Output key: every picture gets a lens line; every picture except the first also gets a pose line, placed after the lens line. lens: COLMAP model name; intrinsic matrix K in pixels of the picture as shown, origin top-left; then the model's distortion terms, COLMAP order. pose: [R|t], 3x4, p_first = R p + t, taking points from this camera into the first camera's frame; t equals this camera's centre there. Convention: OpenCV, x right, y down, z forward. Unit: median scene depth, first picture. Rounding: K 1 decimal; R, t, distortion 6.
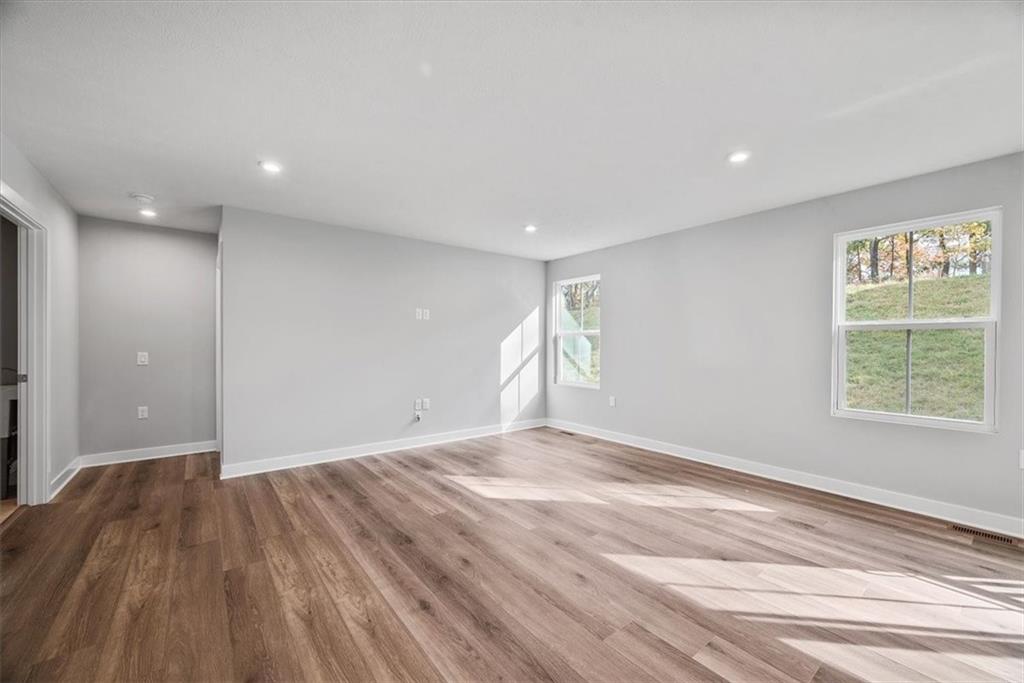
lens RADIAL K [[407.6, 0, 512.0], [0, 407.6, 341.5], [0, 0, 1]] dist [0.000328, 0.000046]
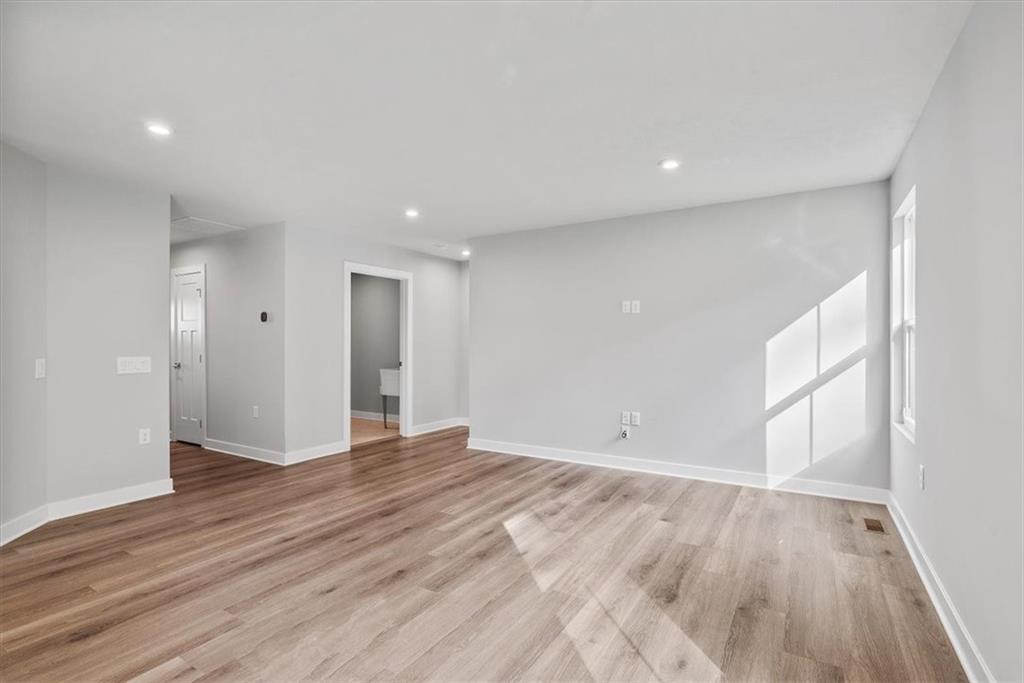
lens RADIAL K [[487.1, 0, 512.0], [0, 487.1, 341.5], [0, 0, 1]] dist [-0.000970, -0.000186]
pose [[0.342579, -0.011375, -0.939420, 0.809224], [0.011923, 0.999899, -0.007759, 0.008137], [0.939413, -0.008543, 0.342680, 0.596209]]
